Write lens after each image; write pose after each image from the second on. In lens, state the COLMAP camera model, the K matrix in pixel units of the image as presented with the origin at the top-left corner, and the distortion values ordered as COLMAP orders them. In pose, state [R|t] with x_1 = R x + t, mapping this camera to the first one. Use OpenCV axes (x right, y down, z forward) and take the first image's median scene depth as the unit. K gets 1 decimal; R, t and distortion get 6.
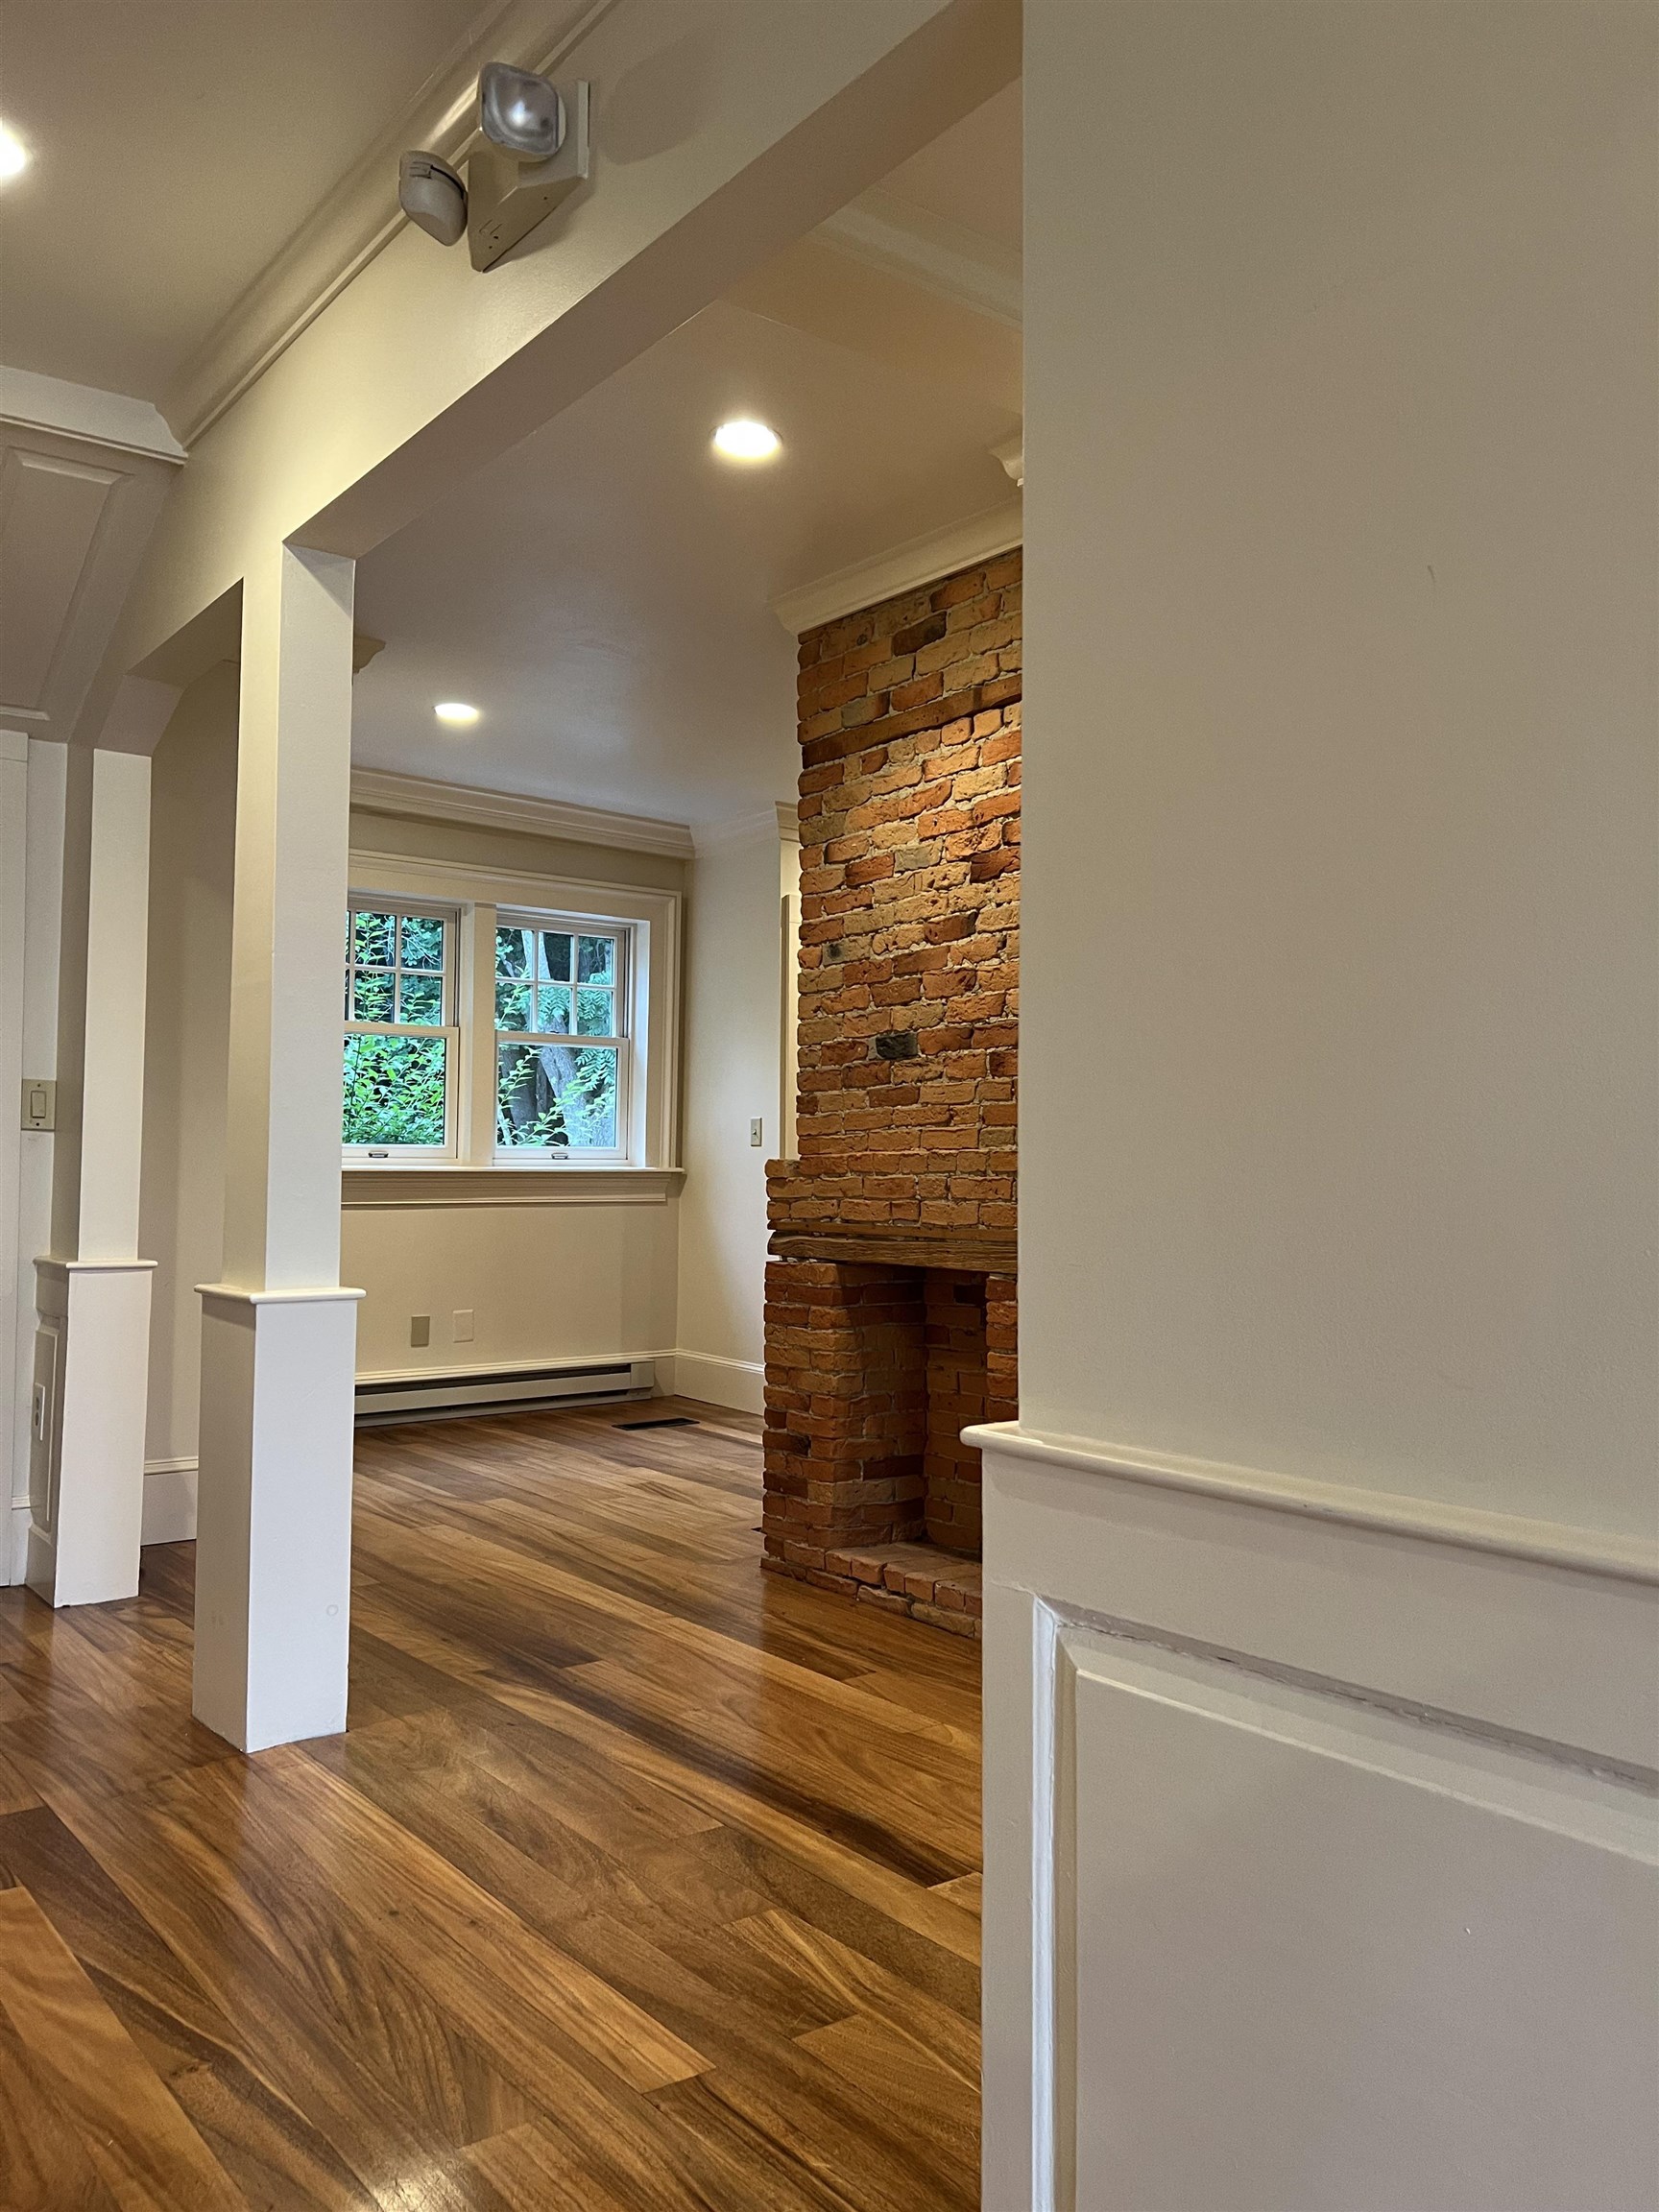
lens RADIAL K [[1663.7, 0, 819.9], [0, 1663.7, 1109.5], [0, 0, 1]] dist [0.035955, -0.029526]
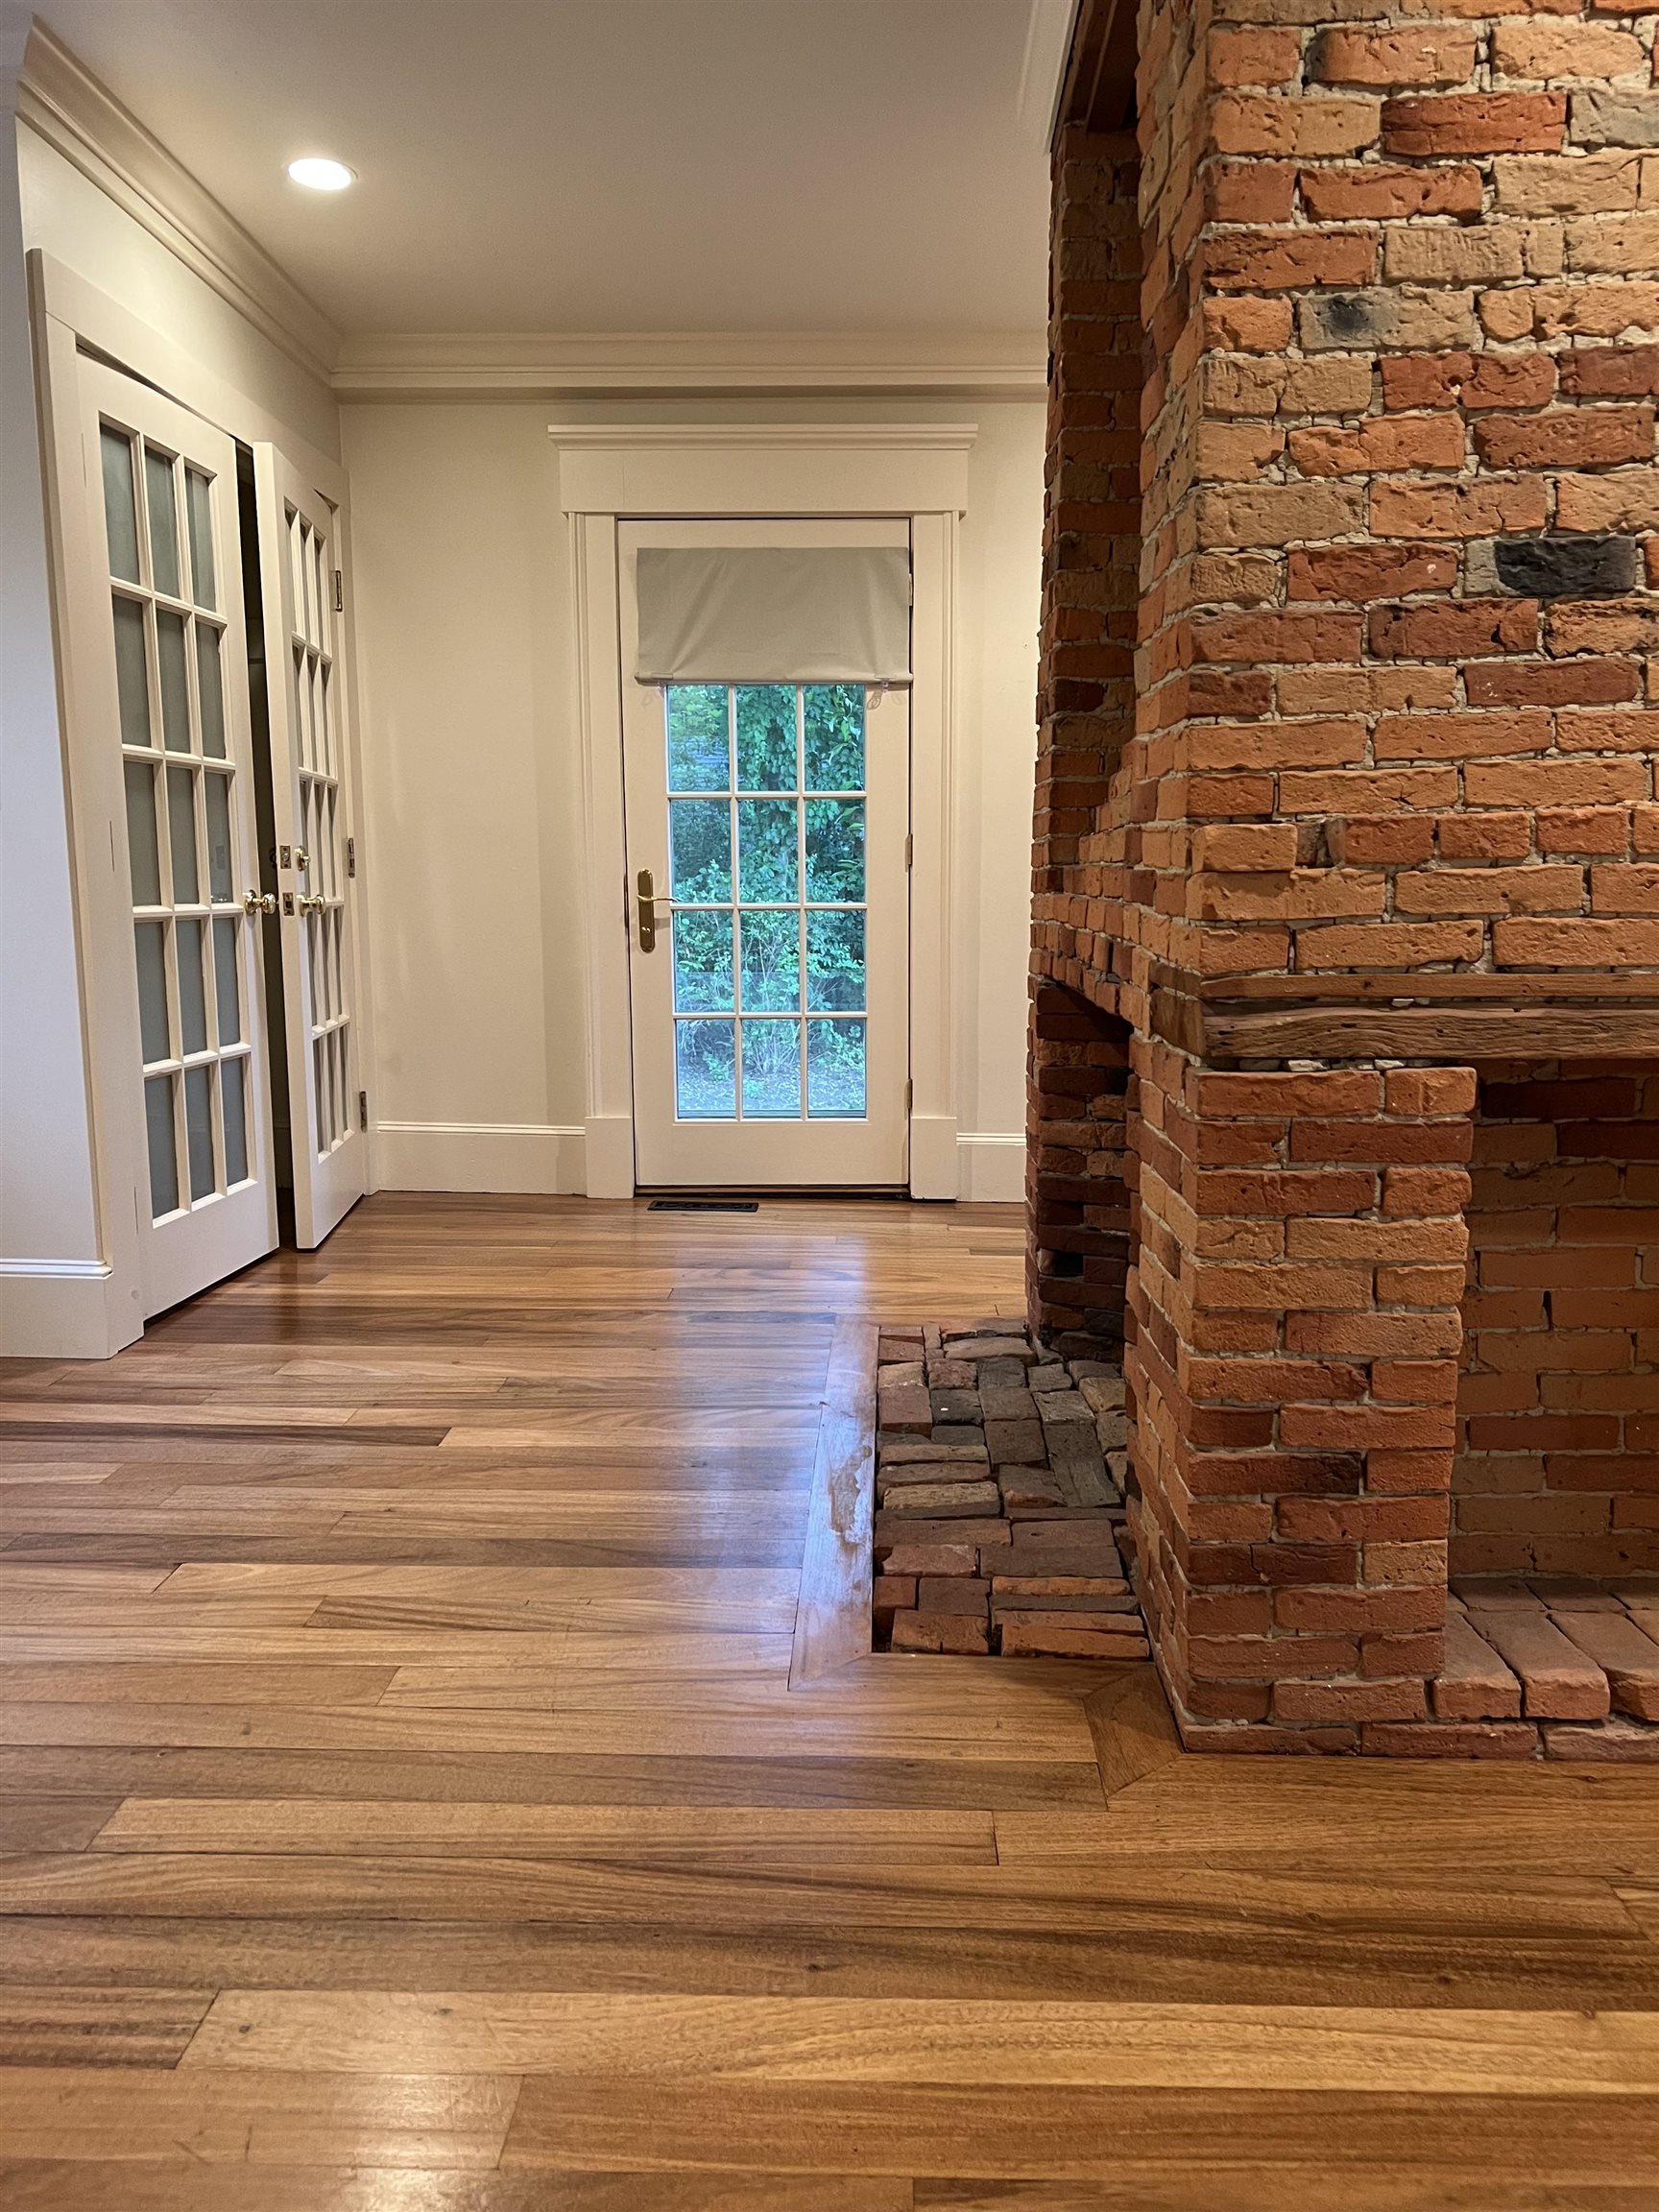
lens RADIAL K [[1663.7, 0, 825.7], [0, 1663.7, 1114.4], [0, 0, 1]] dist [0.035955, -0.029526]
pose [[0.629592, -0.120067, 0.767592, -0.444023], [-0.021647, 0.984892, 0.171812, 0.033502], [-0.776624, -0.124788, 0.617481, 0.868897]]
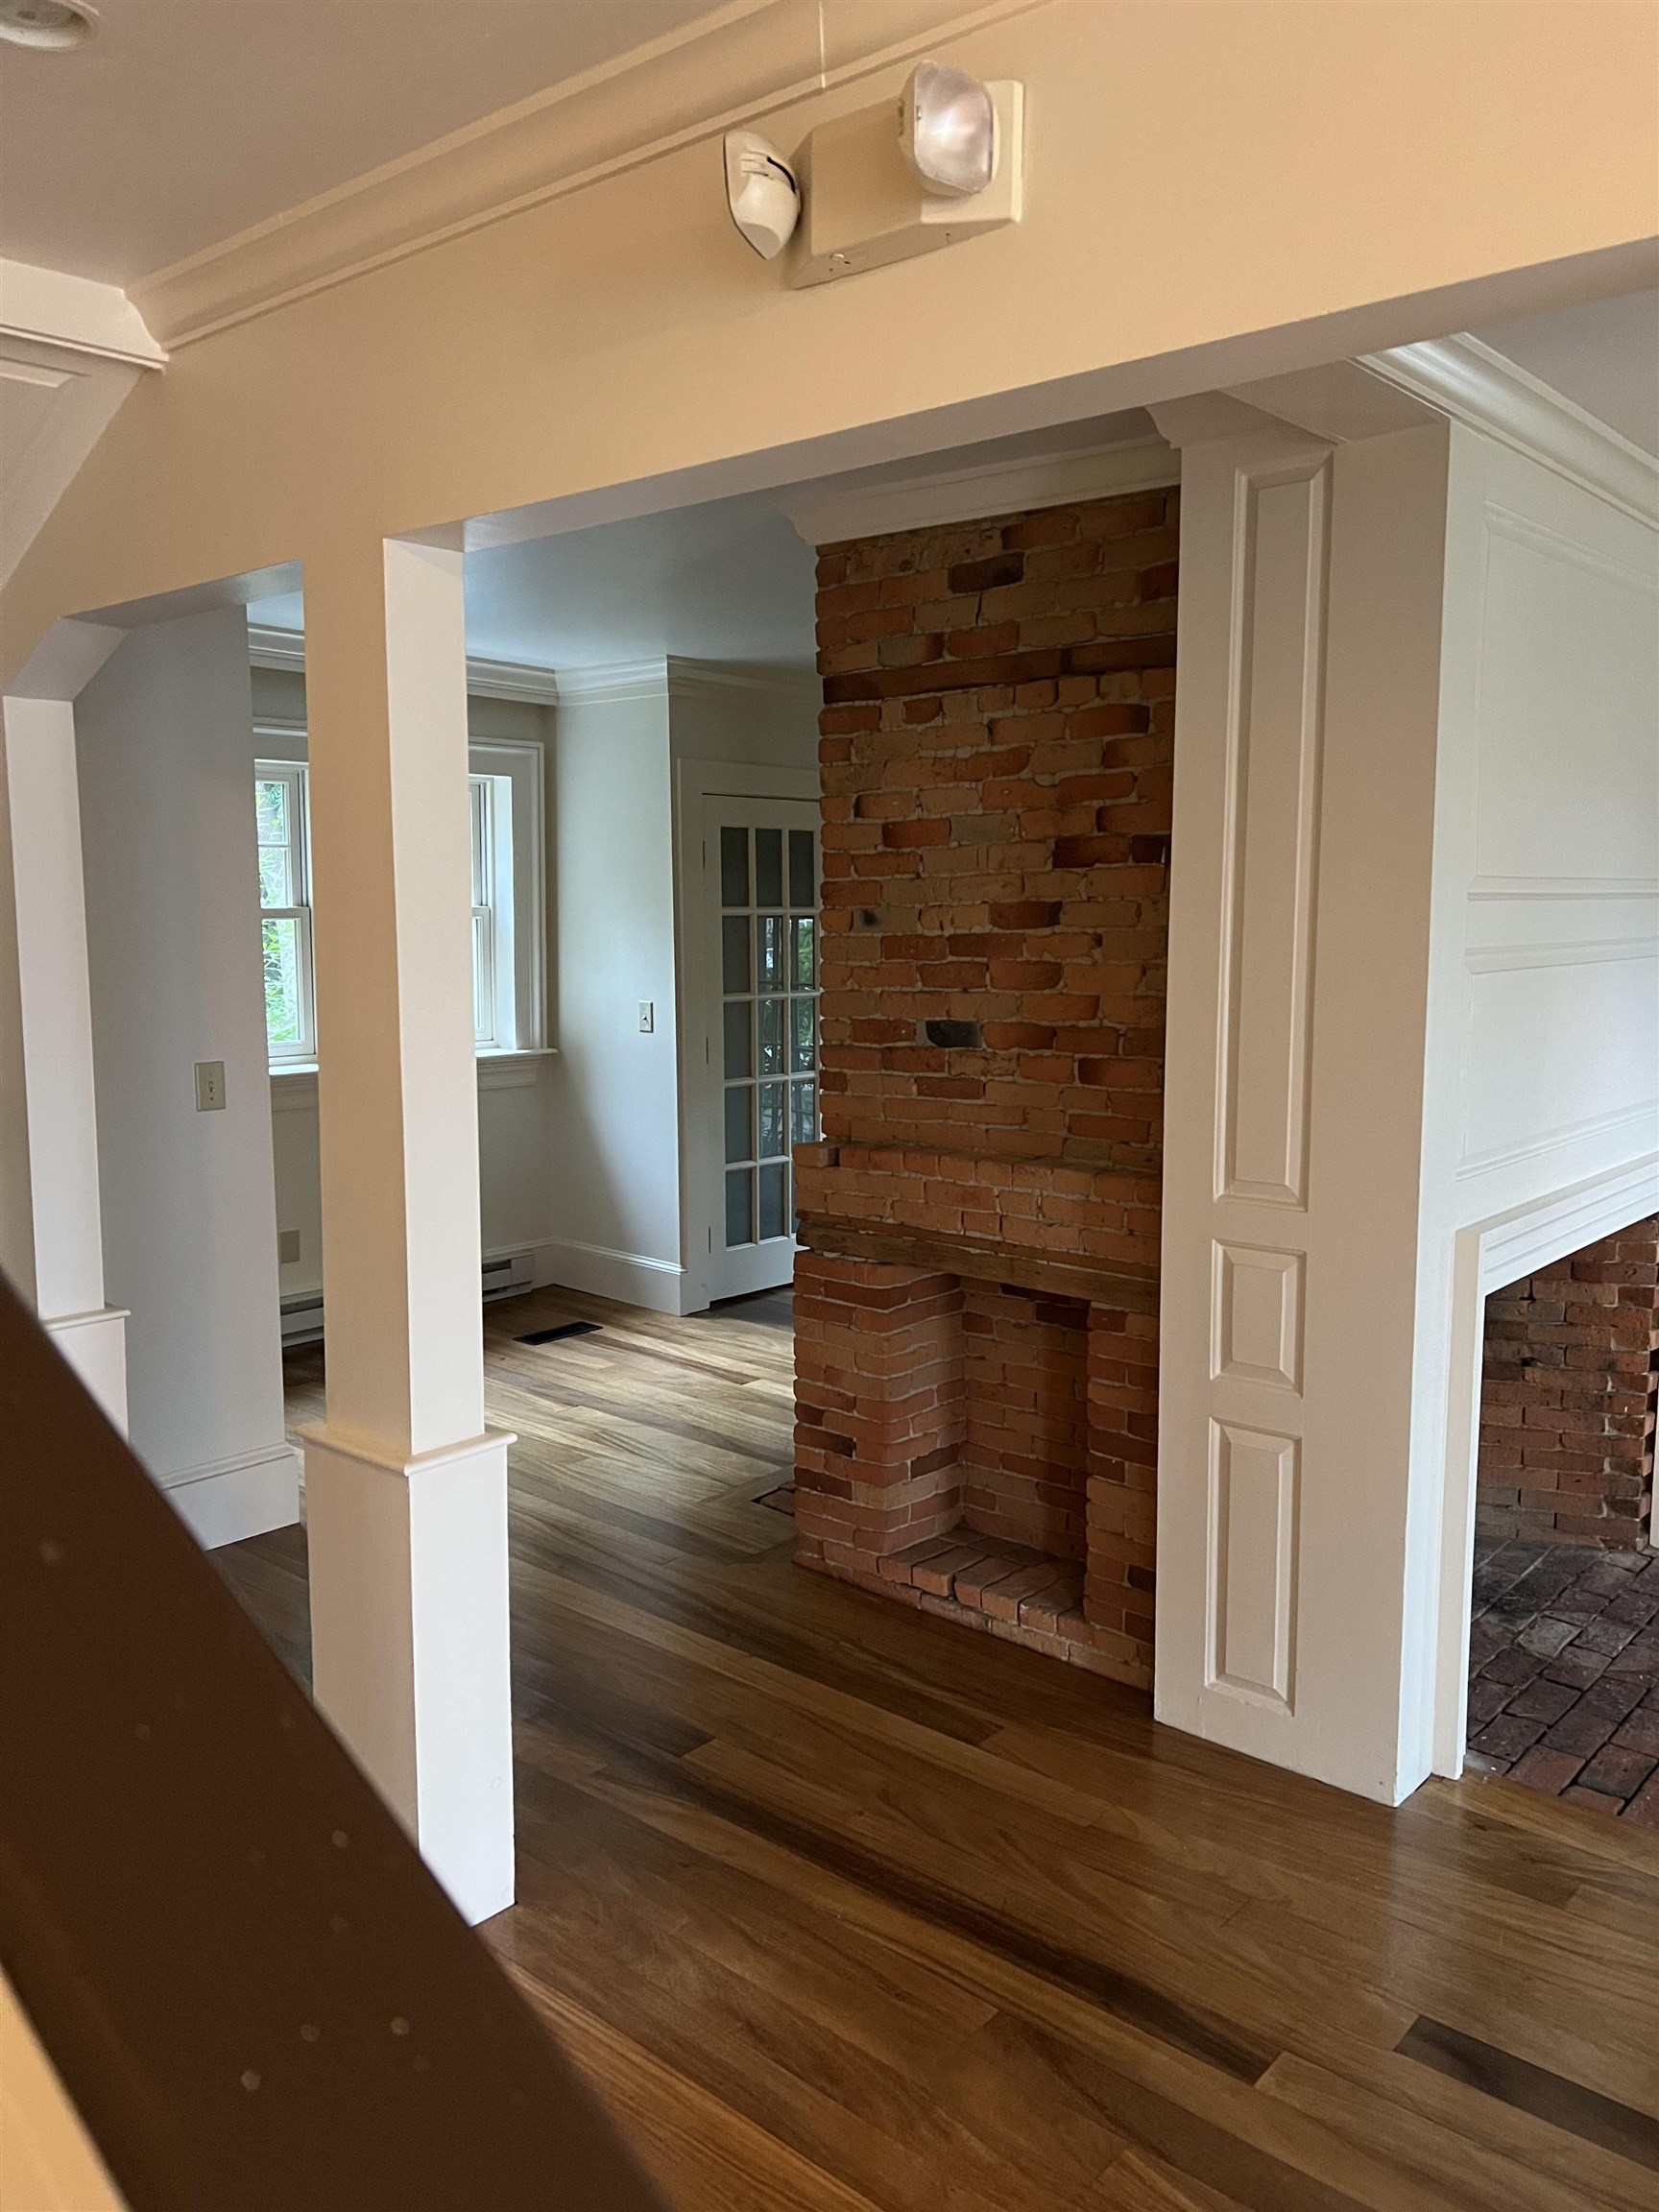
lens RADIAL K [[1663.7, 0, 832.5], [0, 1663.7, 1107.9], [0, 0, 1]] dist [0.035955, -0.029526]
pose [[0.980549, -0.030938, 0.193821, -0.202805], [-0.000590, 0.987030, 0.160537, -0.147380], [-0.196274, -0.157529, 0.967813, 0.112272]]
